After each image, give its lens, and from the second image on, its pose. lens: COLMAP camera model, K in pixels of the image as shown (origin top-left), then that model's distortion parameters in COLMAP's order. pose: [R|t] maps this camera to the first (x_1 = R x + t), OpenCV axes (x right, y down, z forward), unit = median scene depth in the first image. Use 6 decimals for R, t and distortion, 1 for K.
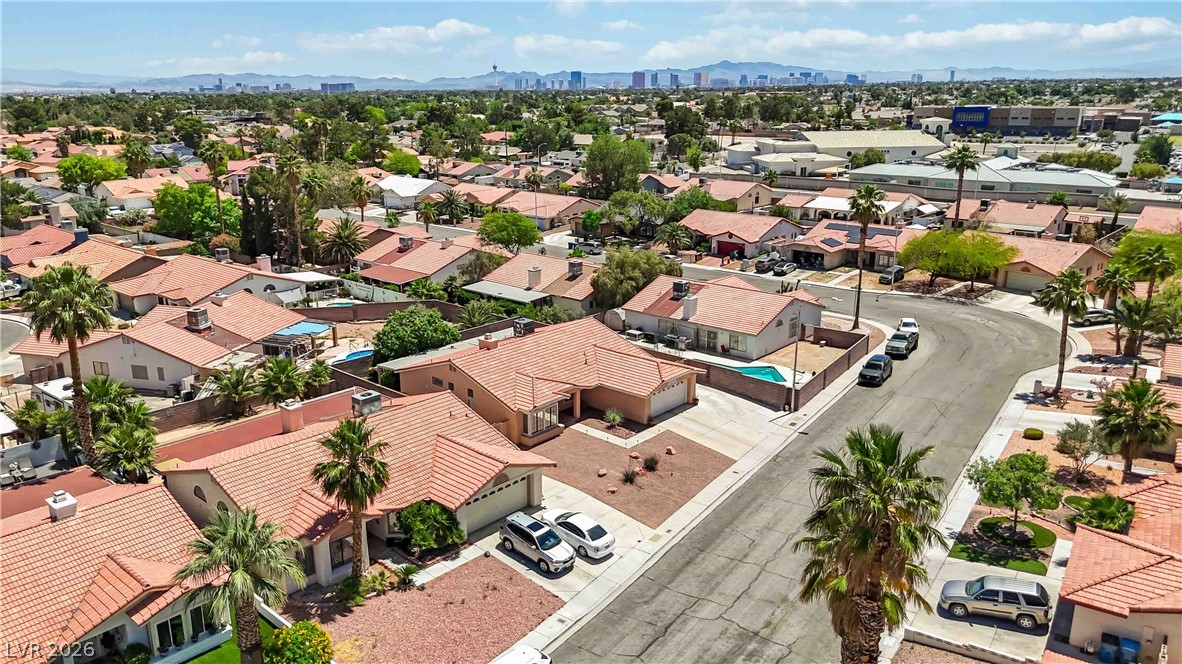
lens RADIAL K [[872.5, 0, 591.0], [0, 872.5, 332.0], [0, 0, 1]] dist [0.053508, -0.042835]
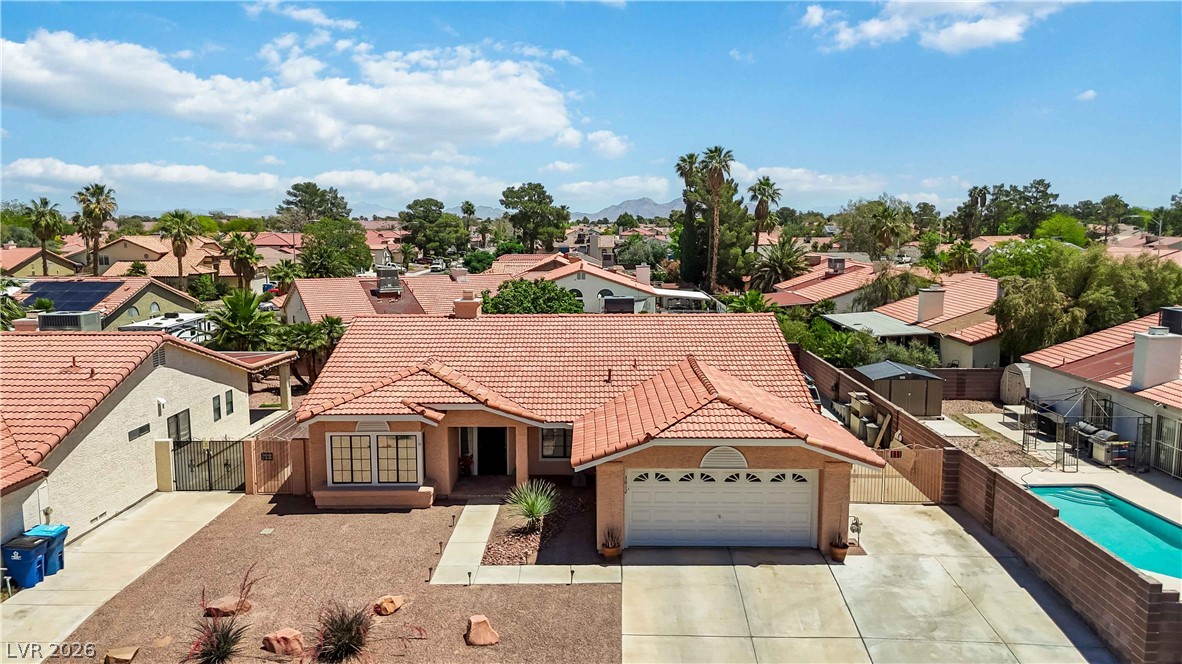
lens RADIAL K [[869.9, 0, 591.9], [0, 869.9, 333.5], [0, 0, 1]] dist [0.057967, -0.054709]
pose [[0.659754, 0.100342, -0.744752, 0.236114], [-0.204038, 0.977735, -0.049019, 0.028739], [0.723252, 0.184298, 0.665538, 0.566893]]
